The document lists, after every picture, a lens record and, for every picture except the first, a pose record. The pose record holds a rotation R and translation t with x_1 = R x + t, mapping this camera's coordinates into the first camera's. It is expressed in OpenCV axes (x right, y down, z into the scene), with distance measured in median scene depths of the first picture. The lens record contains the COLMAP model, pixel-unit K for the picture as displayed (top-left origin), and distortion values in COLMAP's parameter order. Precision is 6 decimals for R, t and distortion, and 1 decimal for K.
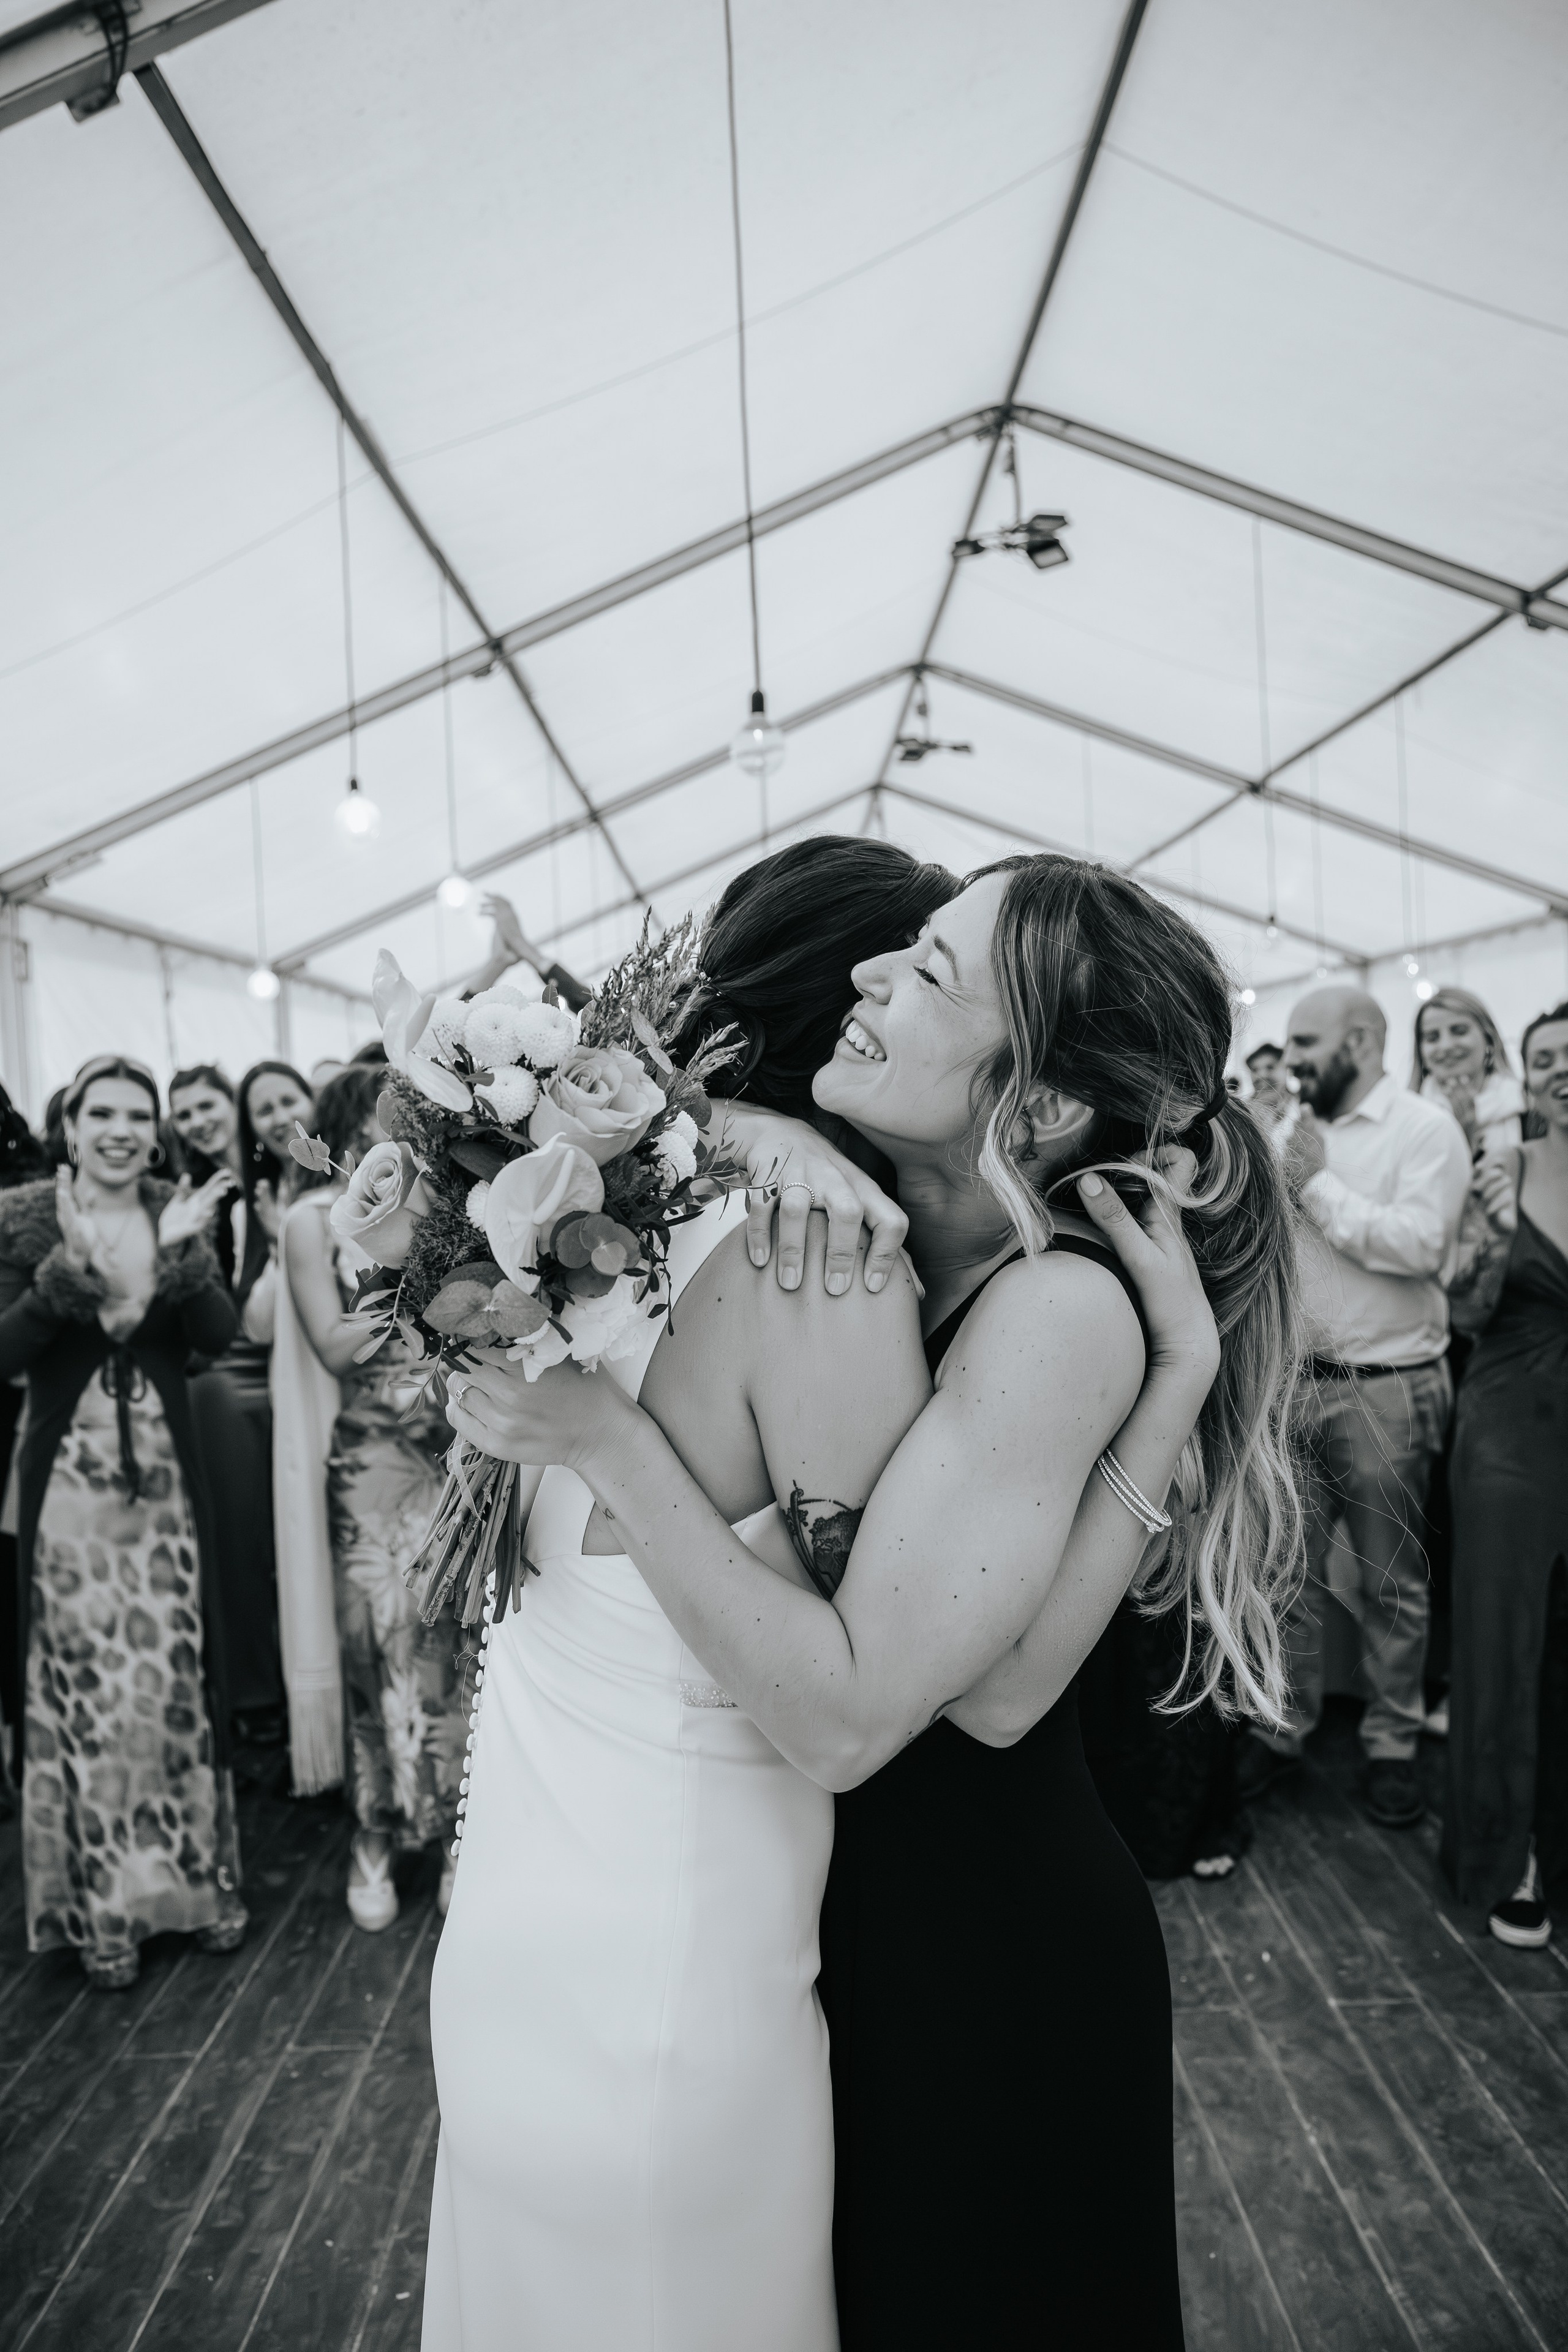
lens RADIAL K [[1724.9, 0, 758.1], [0, 1724.9, 1176.4], [0, 0, 1]] dist [-0.025763, 0.050131]
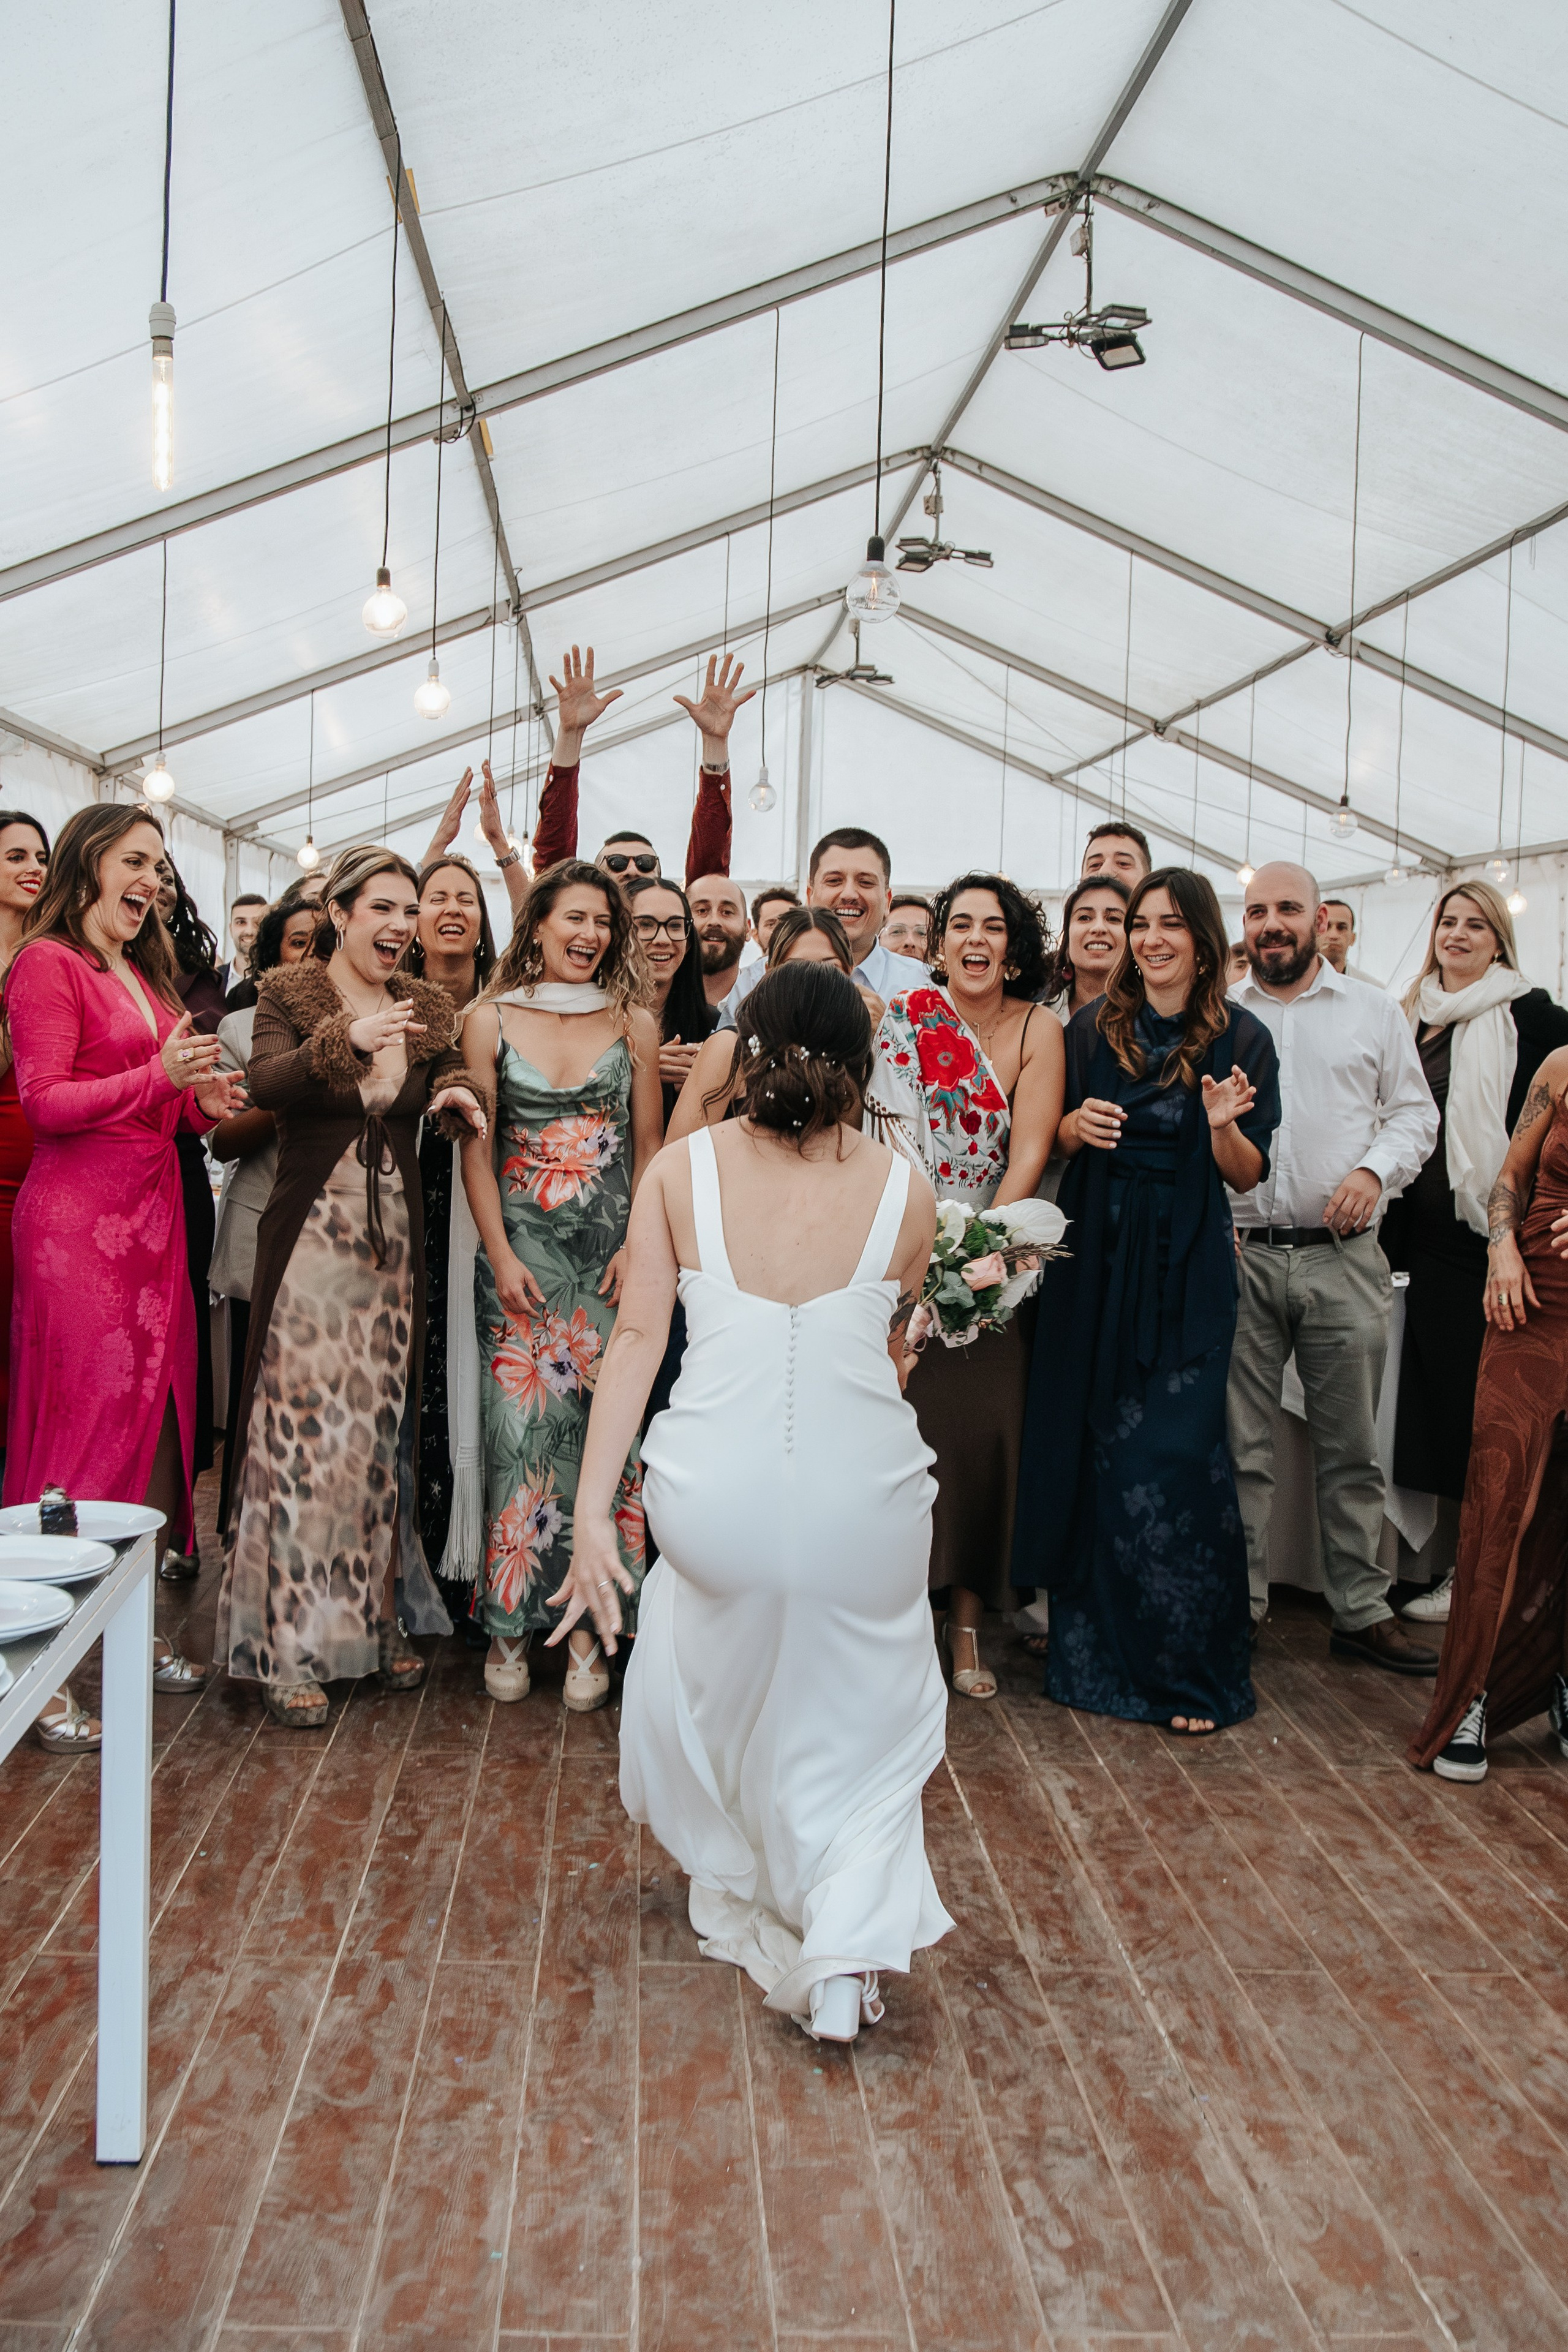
lens RADIAL K [[2396.3, 0, 706.2], [0, 2396.3, 1207.1], [0, 0, 1]] dist [-0.099864, 0.103282]
pose [[0.996307, 0.072147, 0.046543, -0.169276], [-0.074037, 0.996443, 0.040246, 0.078450], [-0.043474, -0.043543, 0.998105, -0.505286]]
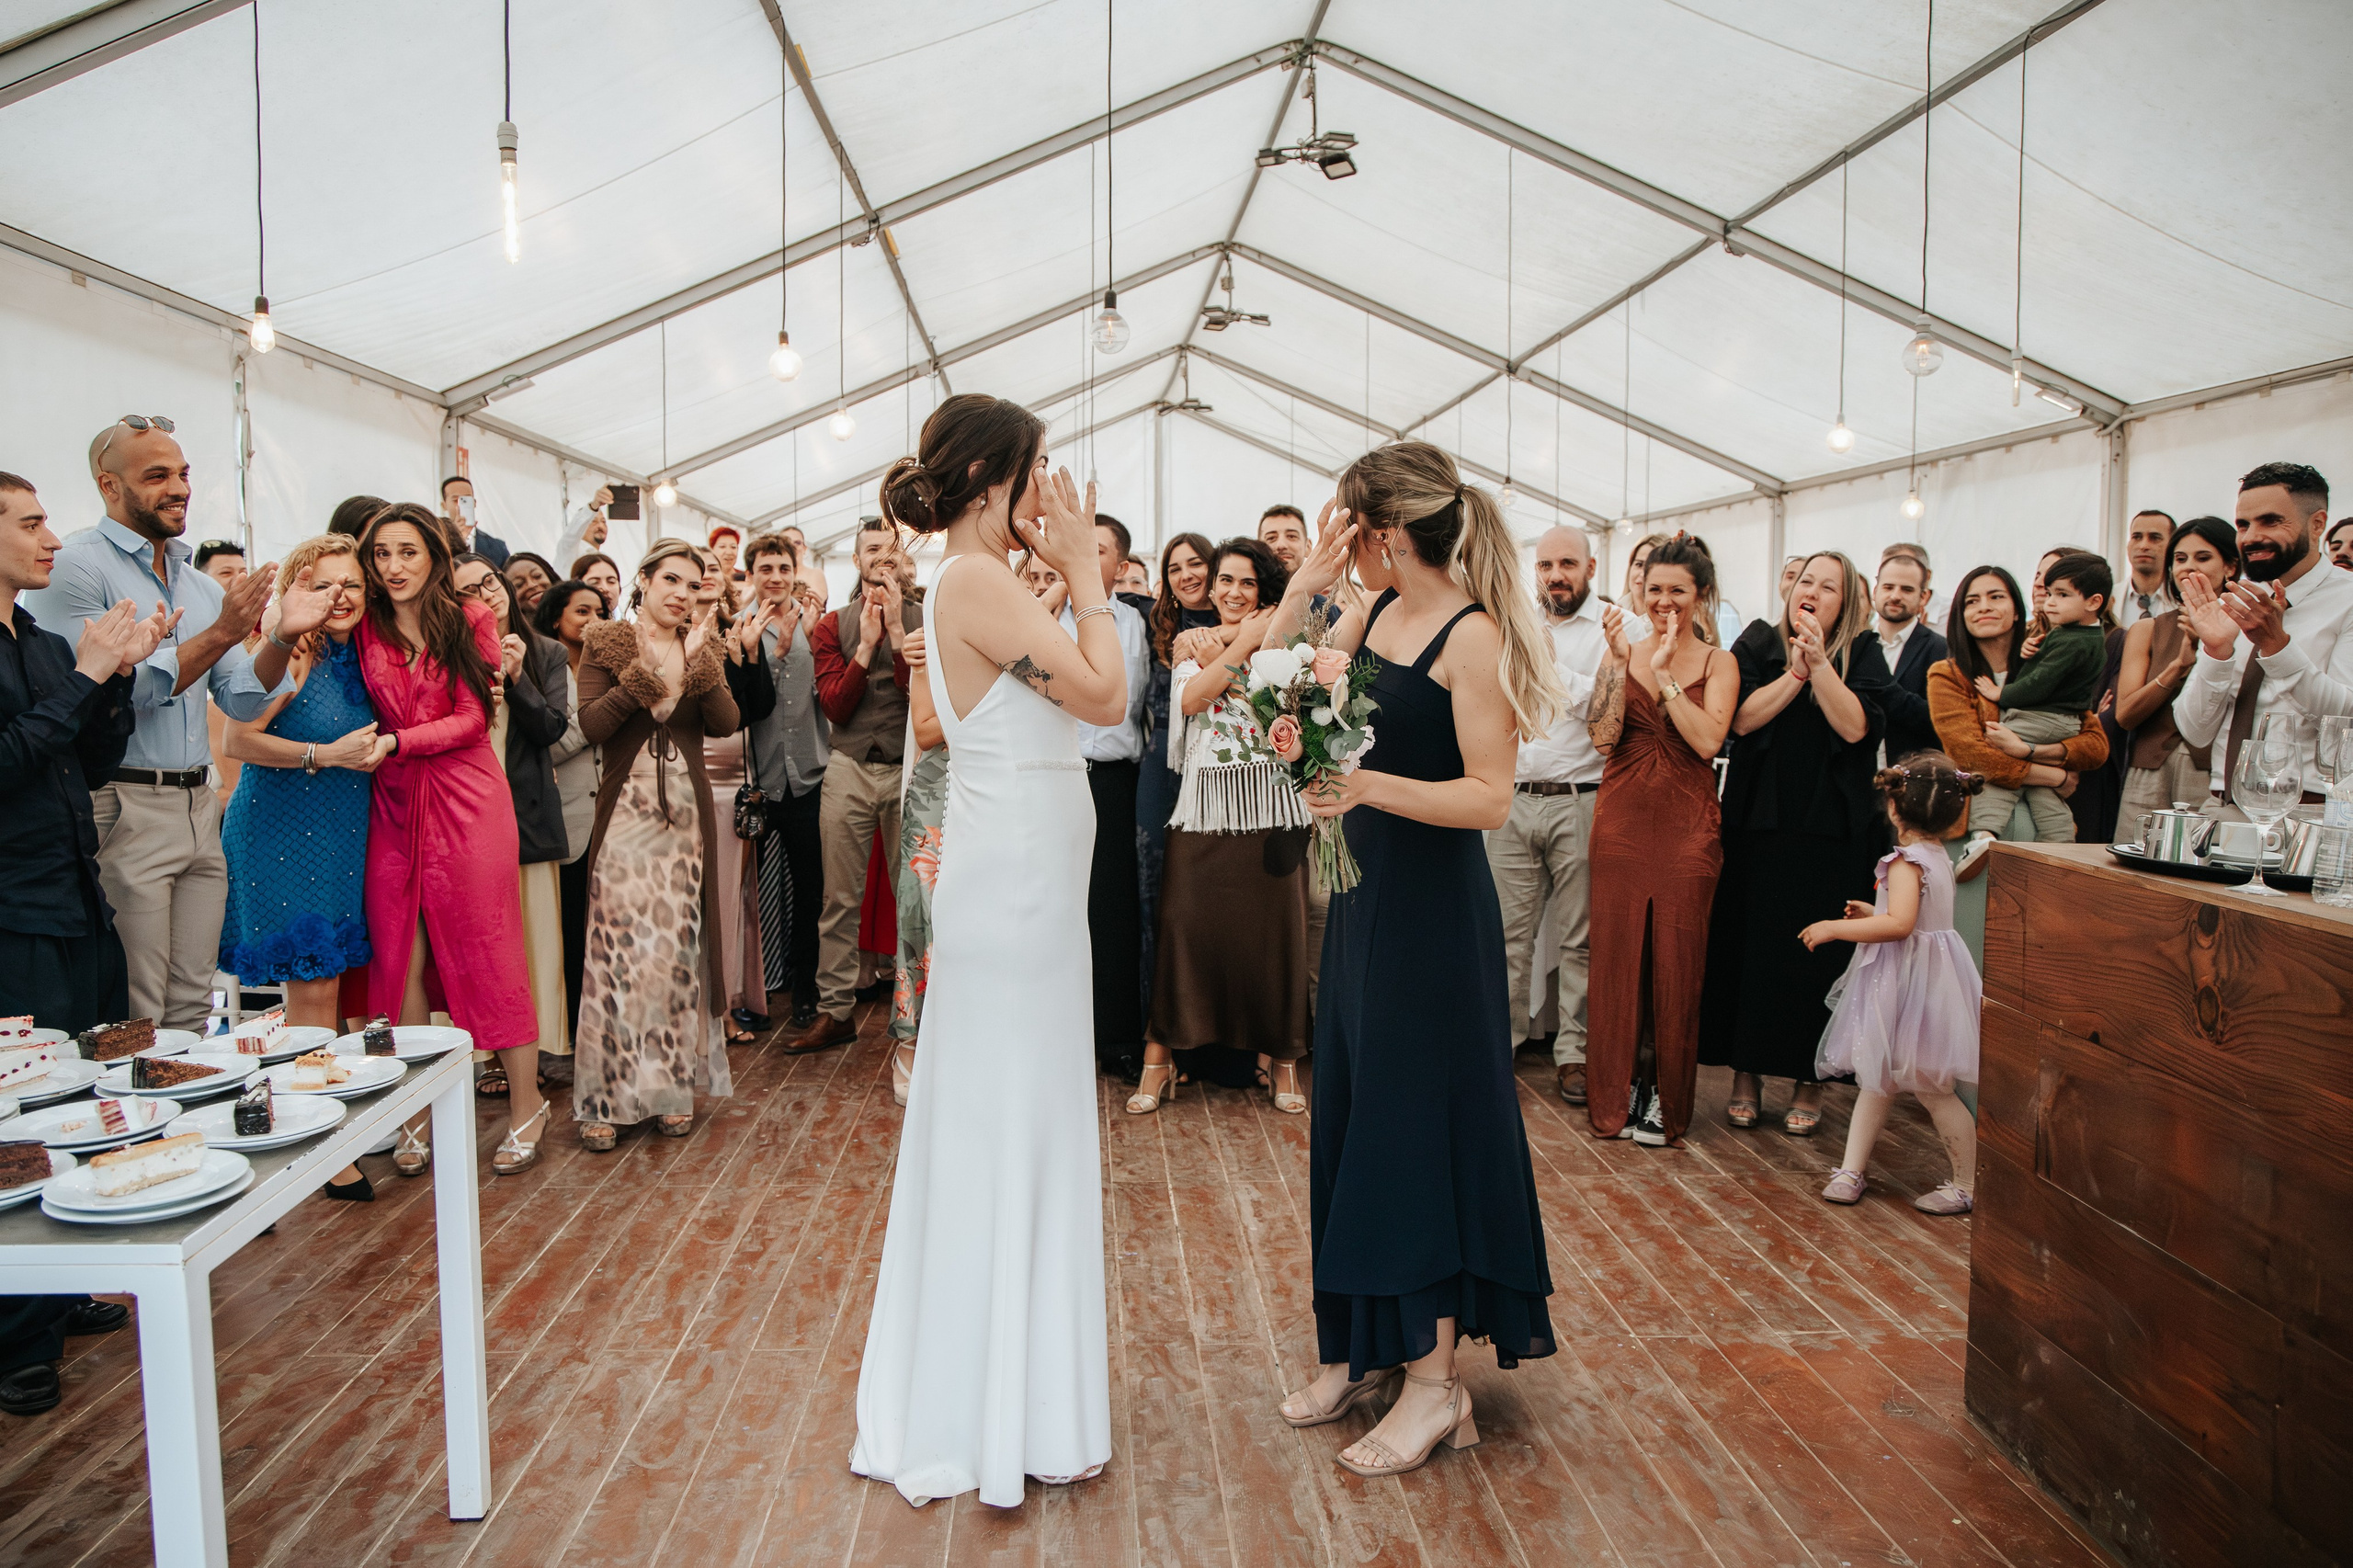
lens RADIAL K [[1640.6, 0, 1119.5], [0, 1640.6, 791.8], [0, 0, 1]] dist [-0.072051, 0.049799]
pose [[0.998193, 0.041489, 0.043472, -0.040473], [-0.043562, 0.997903, 0.047873, 0.074493], [-0.041395, -0.049680, 0.997907, -0.415531]]
